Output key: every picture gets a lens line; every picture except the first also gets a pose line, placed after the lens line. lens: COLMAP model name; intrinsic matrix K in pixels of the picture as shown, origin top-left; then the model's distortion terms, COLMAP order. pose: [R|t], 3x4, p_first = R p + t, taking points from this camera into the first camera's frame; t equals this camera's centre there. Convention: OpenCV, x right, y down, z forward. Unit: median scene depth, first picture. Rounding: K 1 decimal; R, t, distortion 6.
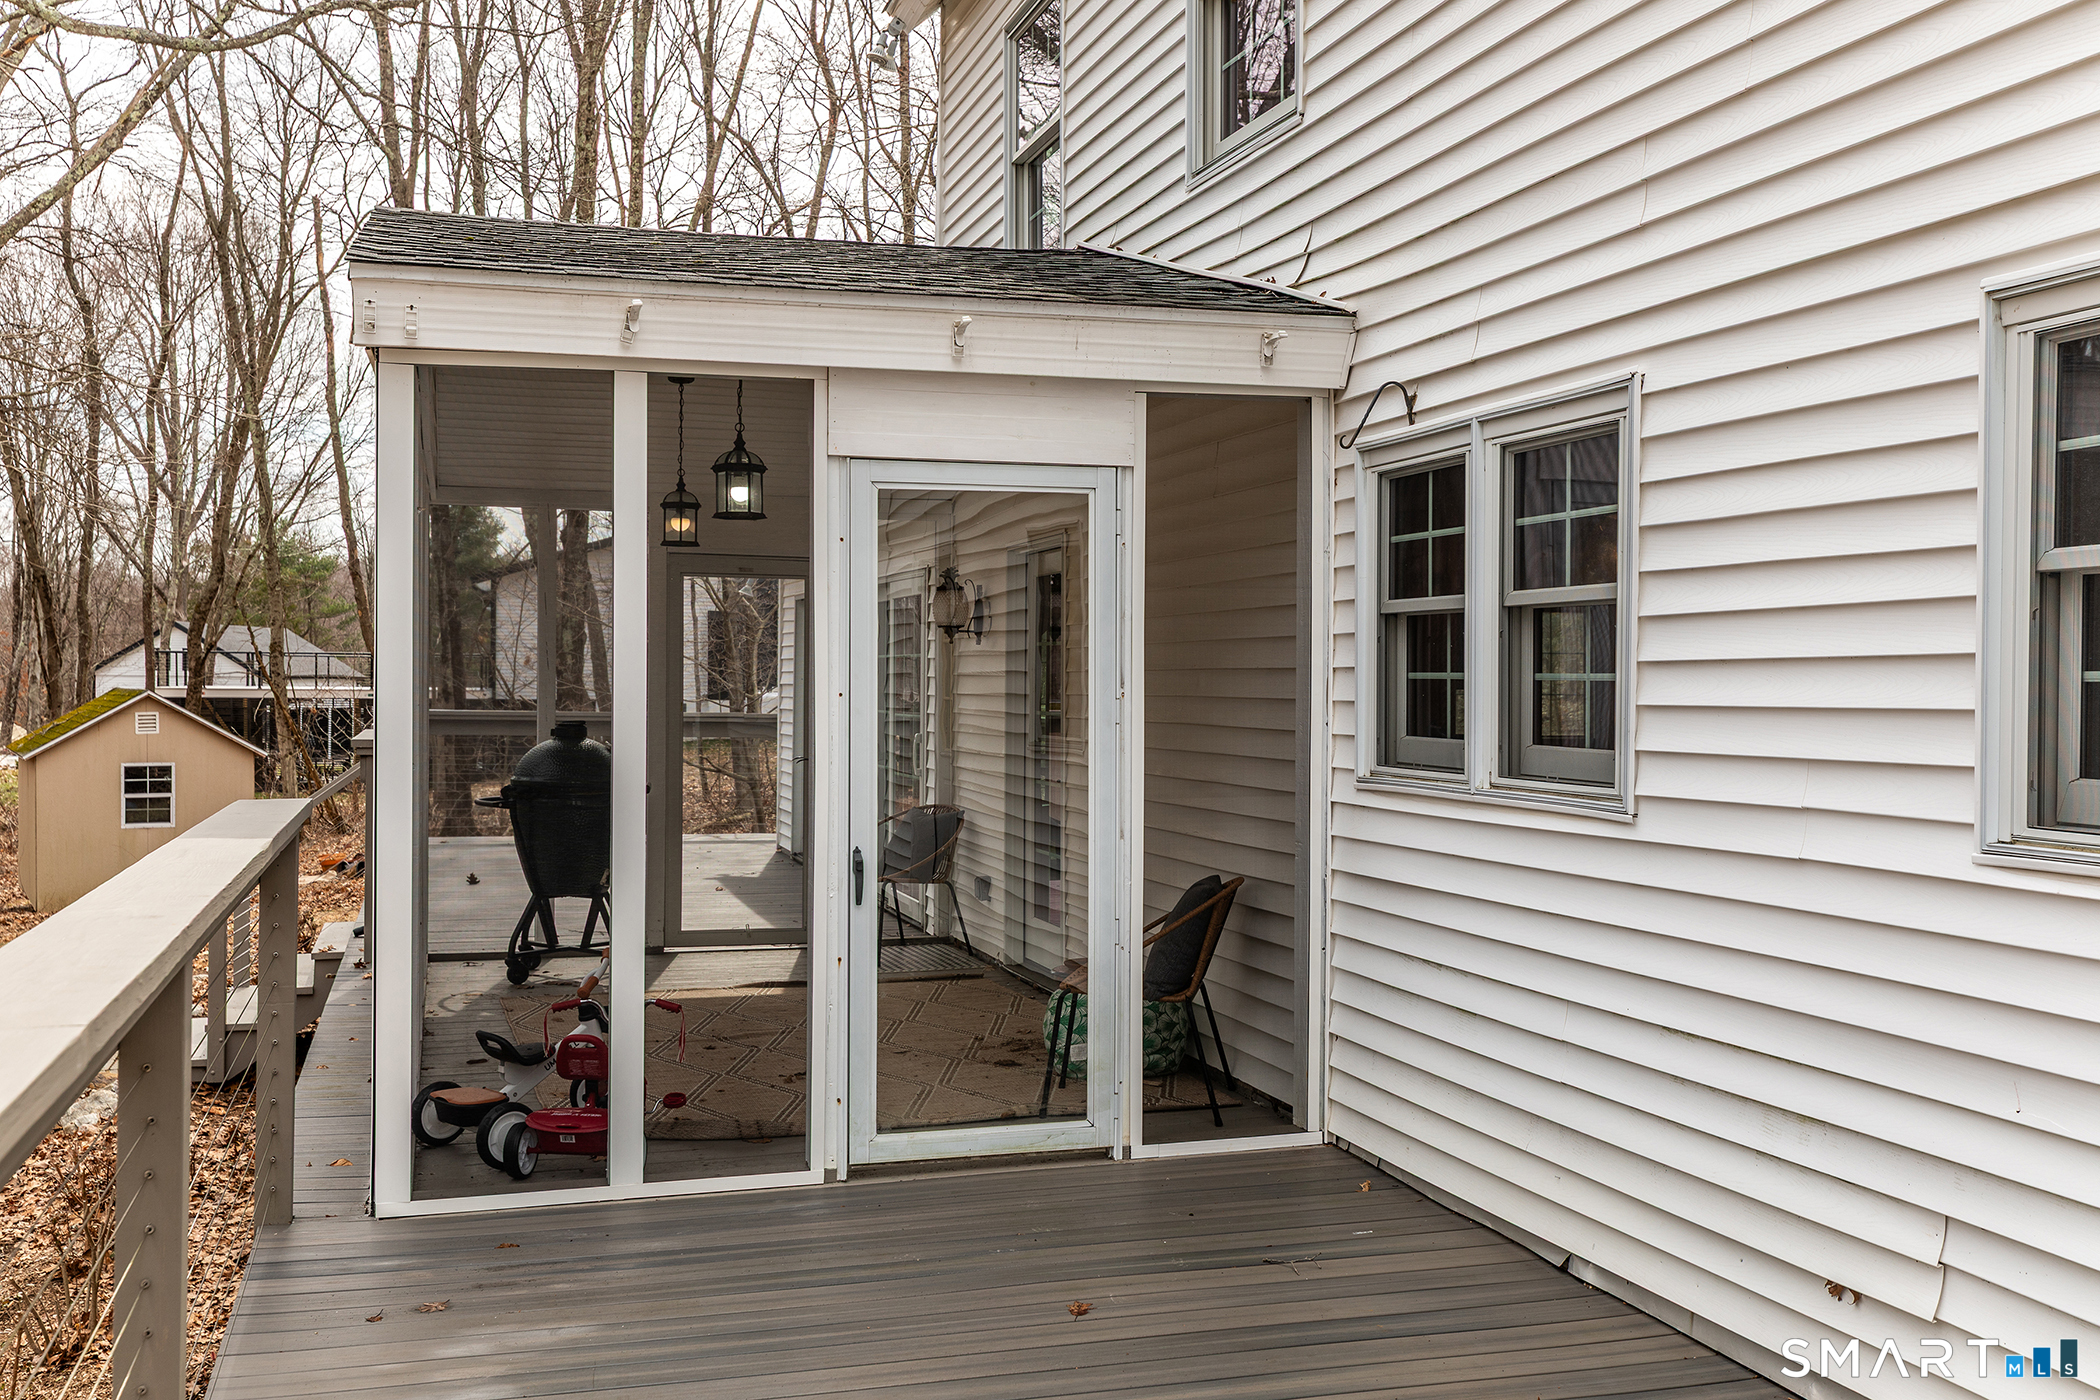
lens RADIAL K [[1990.9, 0, 1050.0], [0, 1990.9, 700.0], [0, 0, 1]] dist [0.009152, 0.012193]
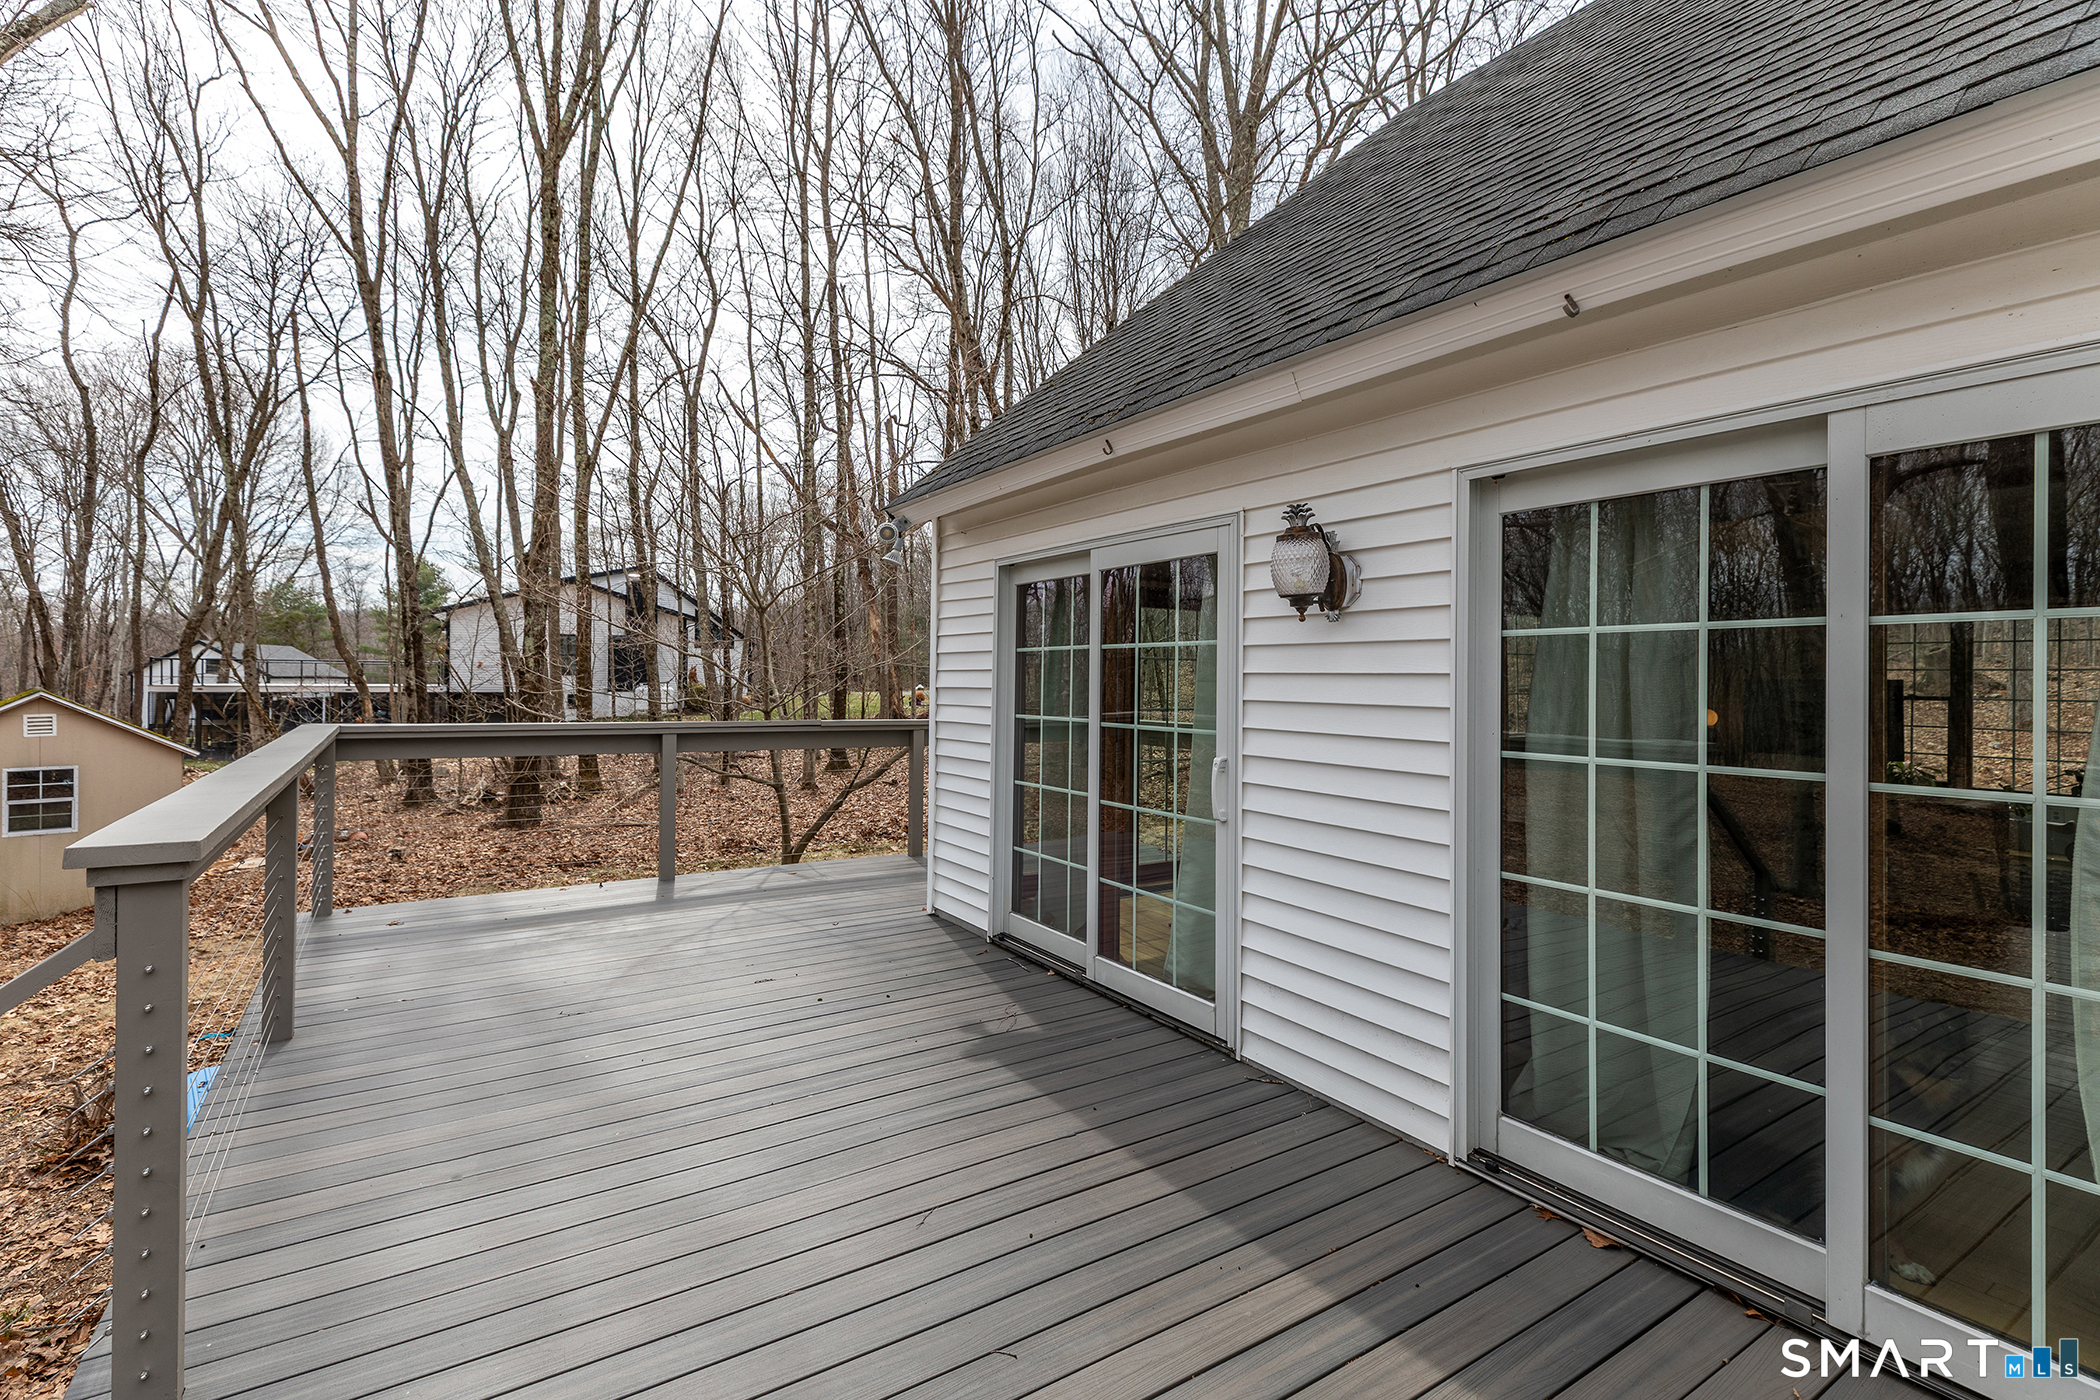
lens RADIAL K [[898.4, 0, 1054.2], [0, 898.4, 679.2], [0, 0, 1]] dist [0.002050, 0.000021]
pose [[0.947813, -0.000749, 0.318825, -0.105719], [0.003521, 0.999961, -0.008117, -0.004575], [-0.318806, 0.008816, 0.947779, 0.358608]]
